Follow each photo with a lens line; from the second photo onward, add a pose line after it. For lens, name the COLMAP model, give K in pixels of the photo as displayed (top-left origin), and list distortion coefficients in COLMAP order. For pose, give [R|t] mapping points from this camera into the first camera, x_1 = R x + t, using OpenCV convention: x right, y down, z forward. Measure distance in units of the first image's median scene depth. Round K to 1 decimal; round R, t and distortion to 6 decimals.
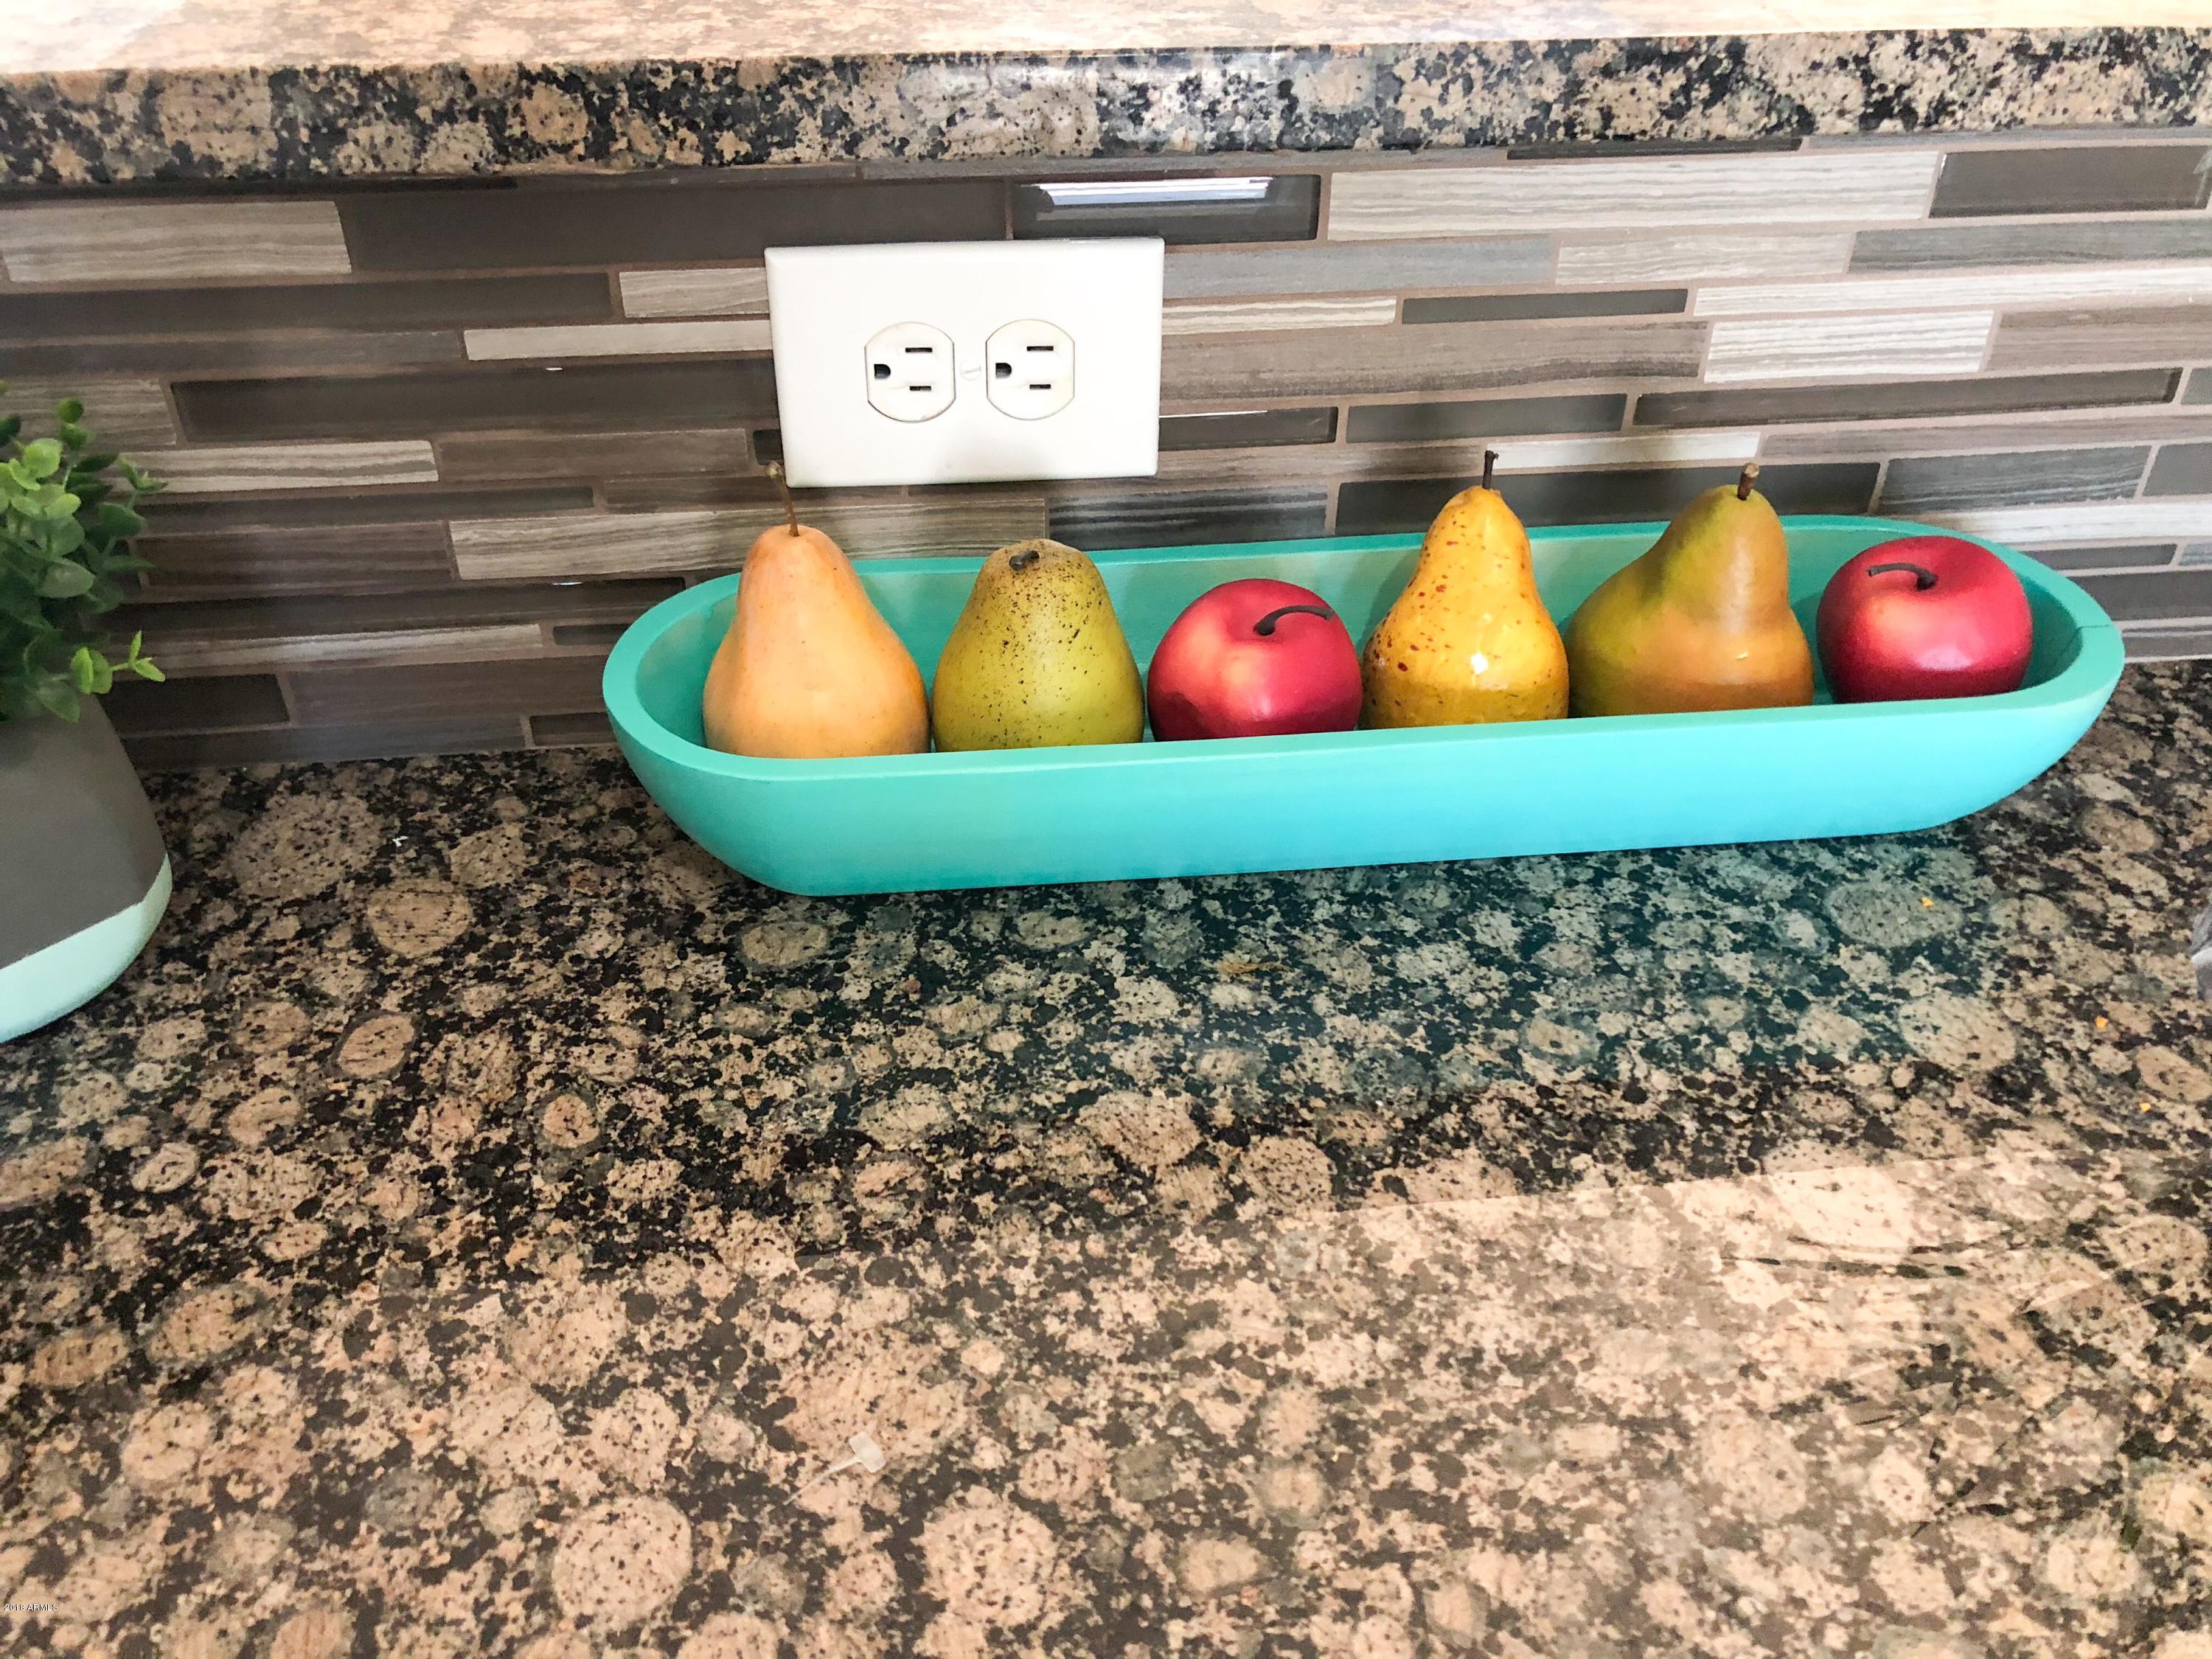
lens RADIAL K [[1790.0, 0, 1085.6], [0, 1790.0, 837.2], [0, 0, 1]] dist [0.028067, -0.019894]
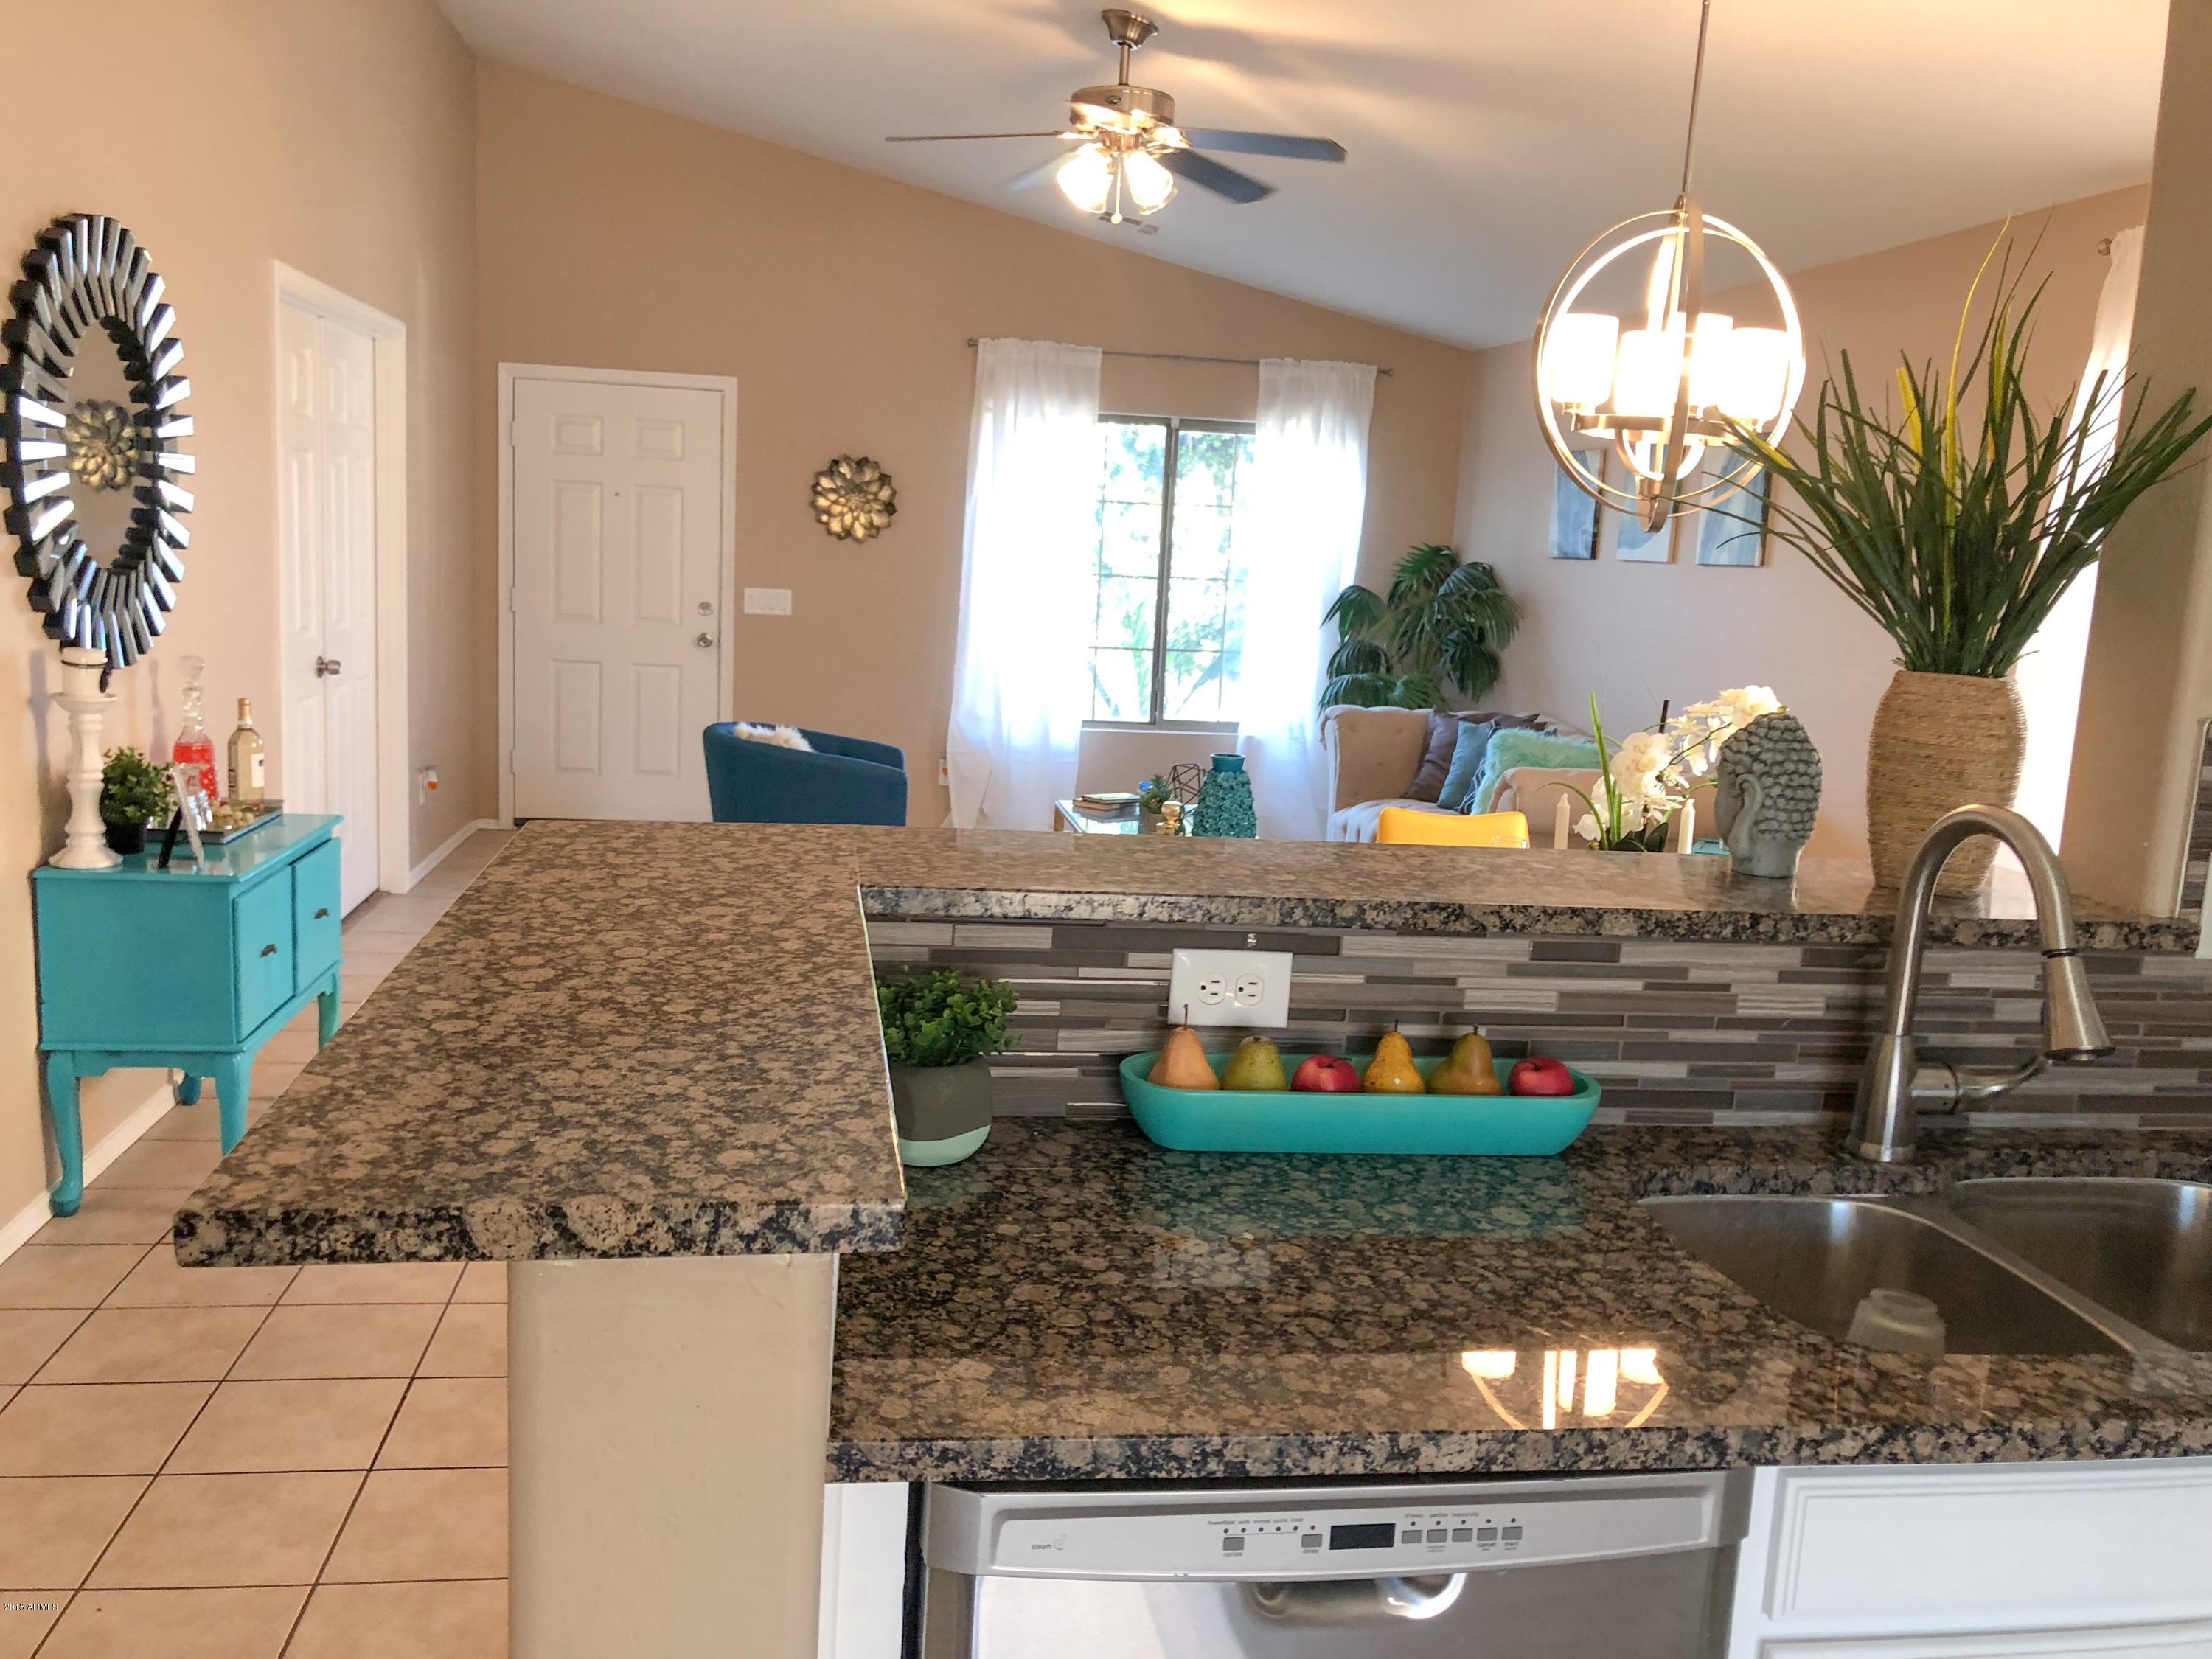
lens RADIAL K [[1790.0, 0, 1103.4], [0, 1790.0, 824.3], [0, 0, 1]] dist [0.028067, -0.019894]
pose [[0.996985, 0.051086, 0.058408, -0.504929], [-0.019570, 0.893920, -0.447798, 0.925218], [-0.075088, 0.445305, 0.892225, -1.982395]]
